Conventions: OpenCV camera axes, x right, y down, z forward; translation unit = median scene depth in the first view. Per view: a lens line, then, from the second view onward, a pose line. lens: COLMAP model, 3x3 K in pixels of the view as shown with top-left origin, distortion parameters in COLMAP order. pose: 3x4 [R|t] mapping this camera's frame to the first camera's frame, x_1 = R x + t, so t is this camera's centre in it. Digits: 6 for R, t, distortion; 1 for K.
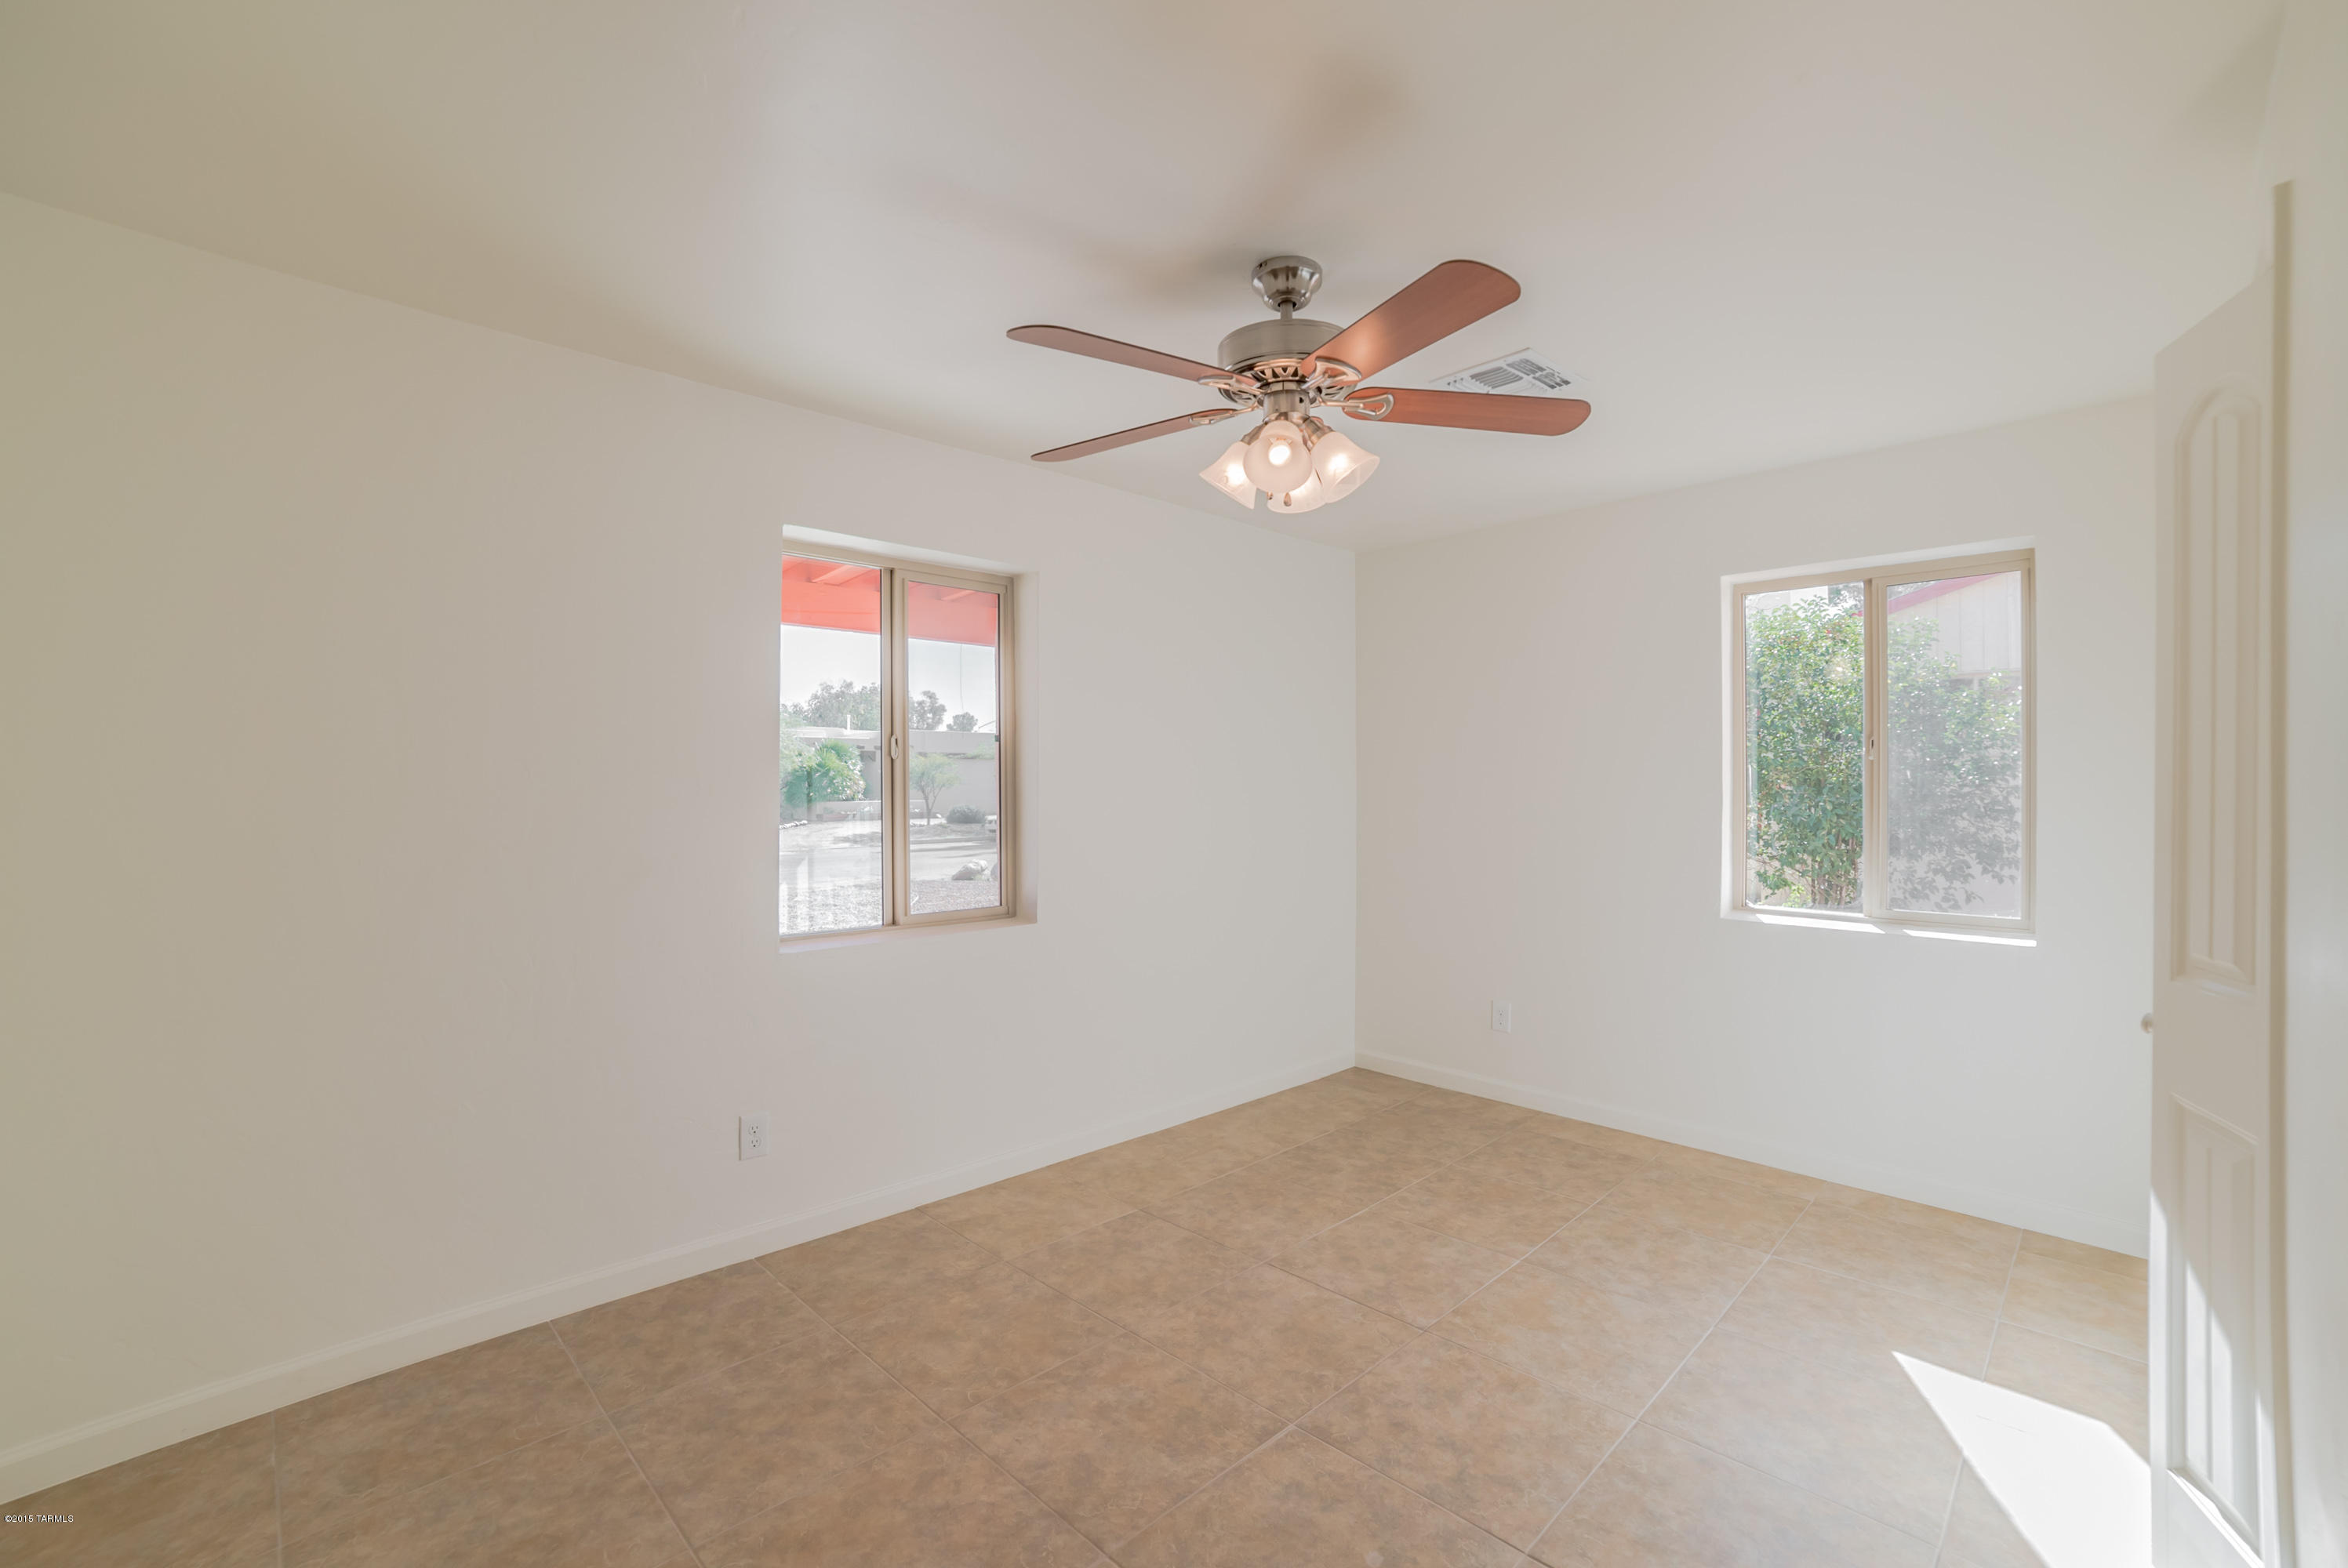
lens RADIAL K [[985.0, 0, 1170.7], [0, 985.0, 792.0], [0, 0, 1]] dist [-0.086648, 0.036132]
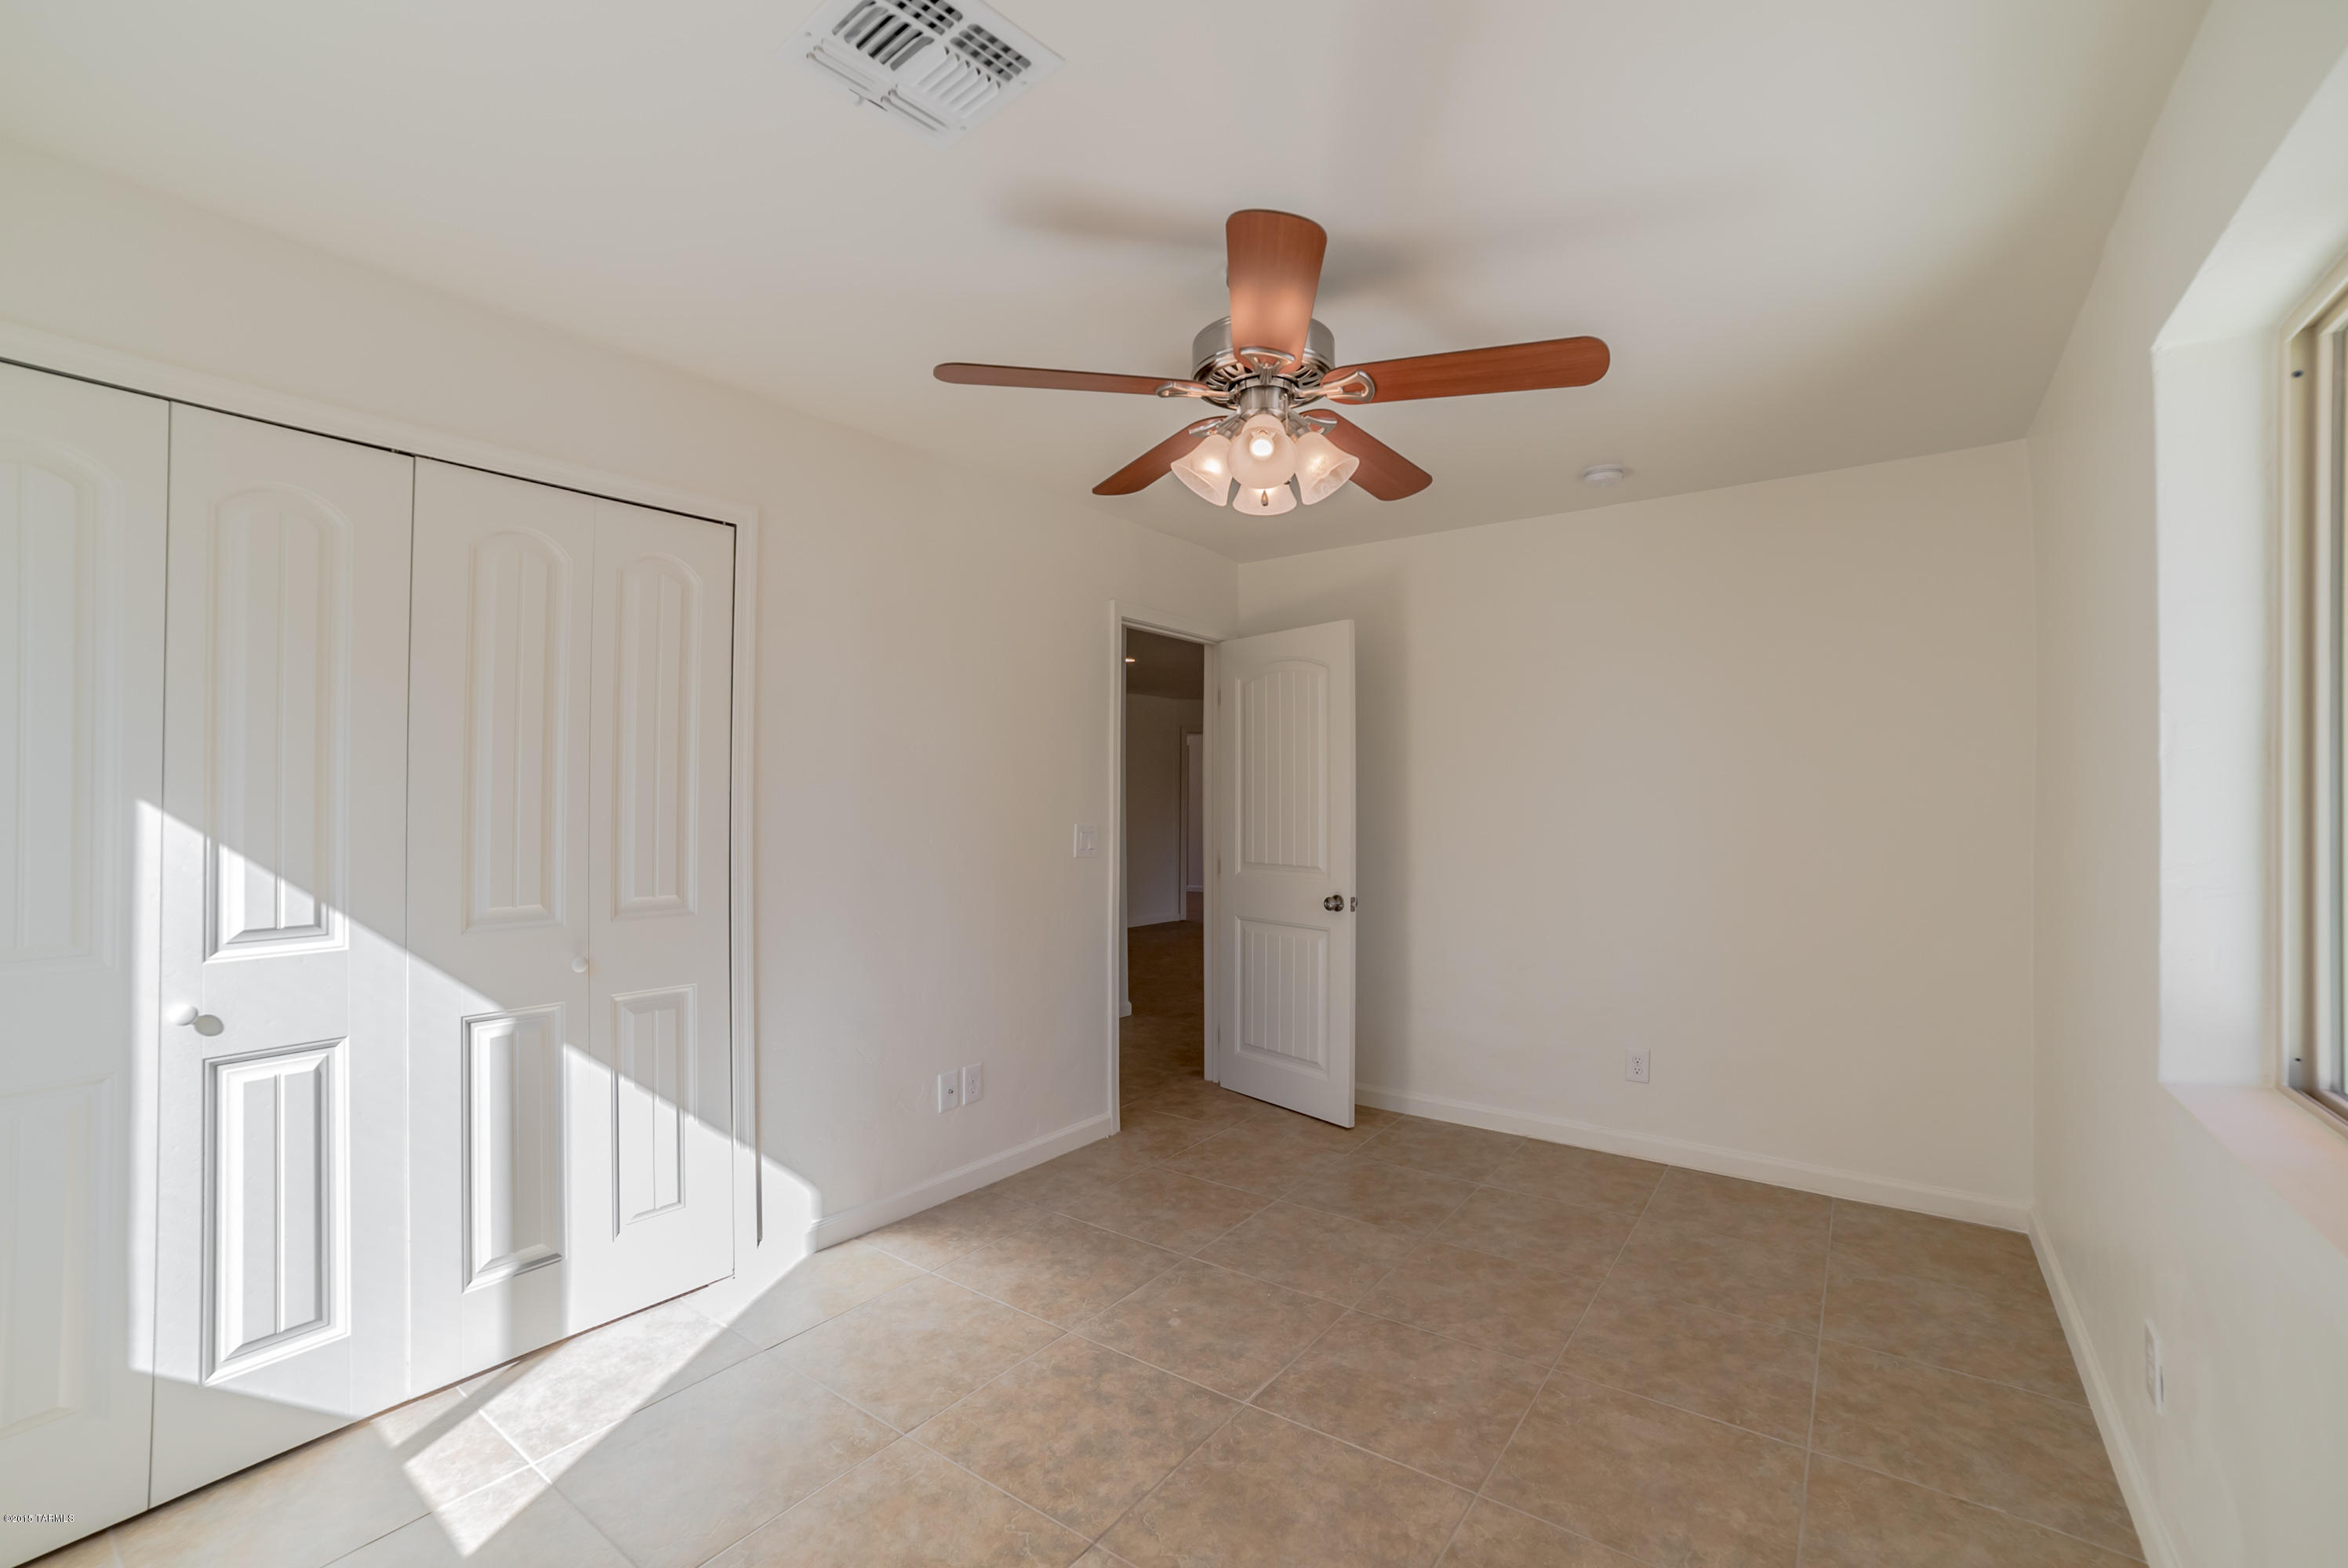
lens RADIAL K [[985.0, 0, 1170.7], [0, 985.0, 792.0], [0, 0, 1]] dist [-0.086648, 0.036132]
pose [[-0.985745, -0.005300, -0.168163, 0.376369], [-0.005383, 0.999986, 0.000035, -0.006686], [0.168161, 0.000940, -0.985759, 1.949327]]
